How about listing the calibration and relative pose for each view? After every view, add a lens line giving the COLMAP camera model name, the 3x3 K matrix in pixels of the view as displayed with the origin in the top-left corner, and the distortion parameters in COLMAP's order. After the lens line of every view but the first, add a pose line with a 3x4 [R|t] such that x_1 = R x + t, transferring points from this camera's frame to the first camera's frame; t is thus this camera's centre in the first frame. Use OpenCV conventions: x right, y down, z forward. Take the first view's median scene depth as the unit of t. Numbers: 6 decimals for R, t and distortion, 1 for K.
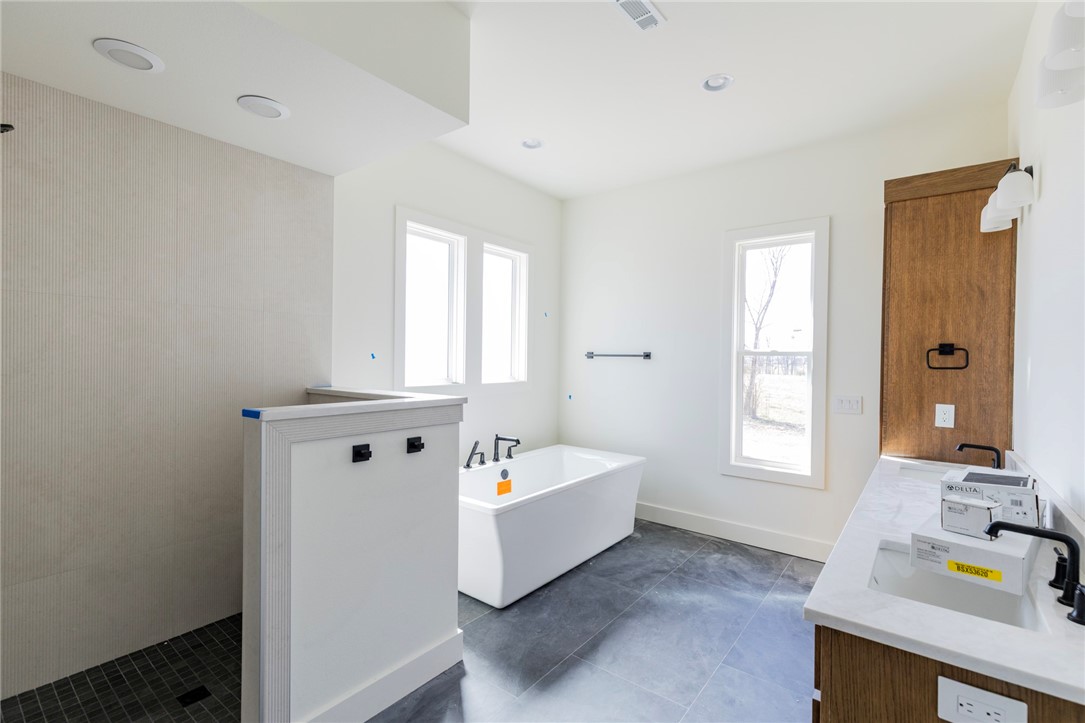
lens RADIAL K [[493.0, 0, 545.7], [0, 493.0, 362.8], [0, 0, 1]] dist [0.004786, -0.000784]
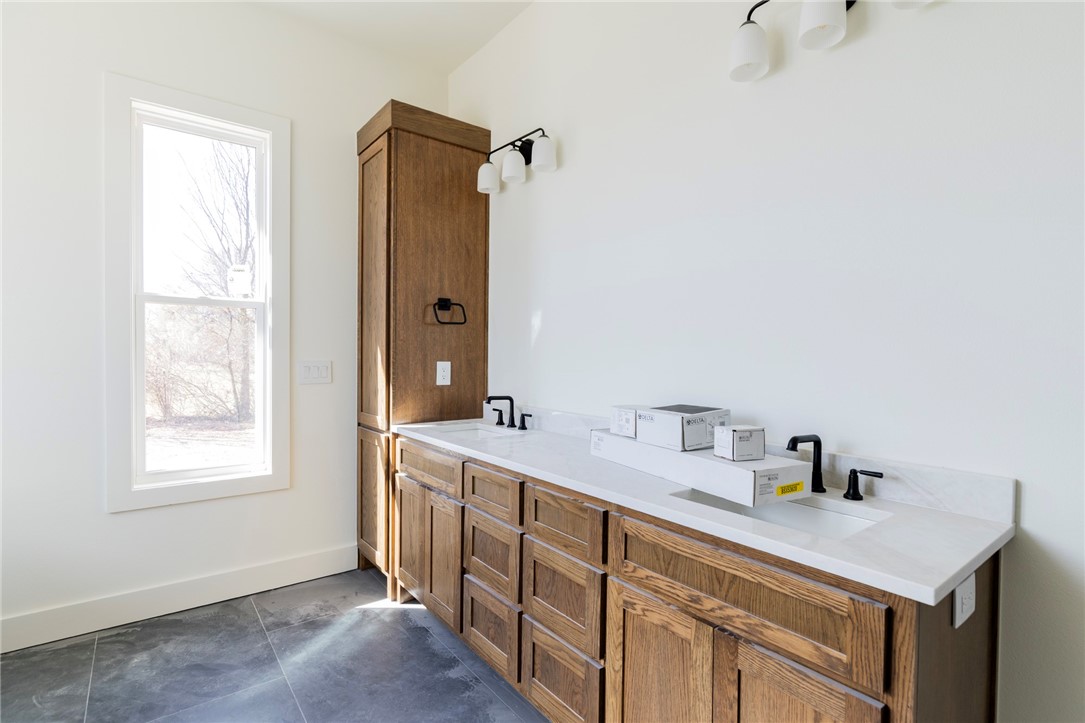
lens RADIAL K [[528.9, 0, 544.4], [0, 528.9, 364.3], [0, 0, 1]] dist [0.003338, 0.000778]
pose [[0.241662, -0.031950, 0.969834, -0.144216], [0.000319, 0.999460, 0.032846, 0.054776], [-0.970360, -0.007628, 0.241542, 0.547368]]
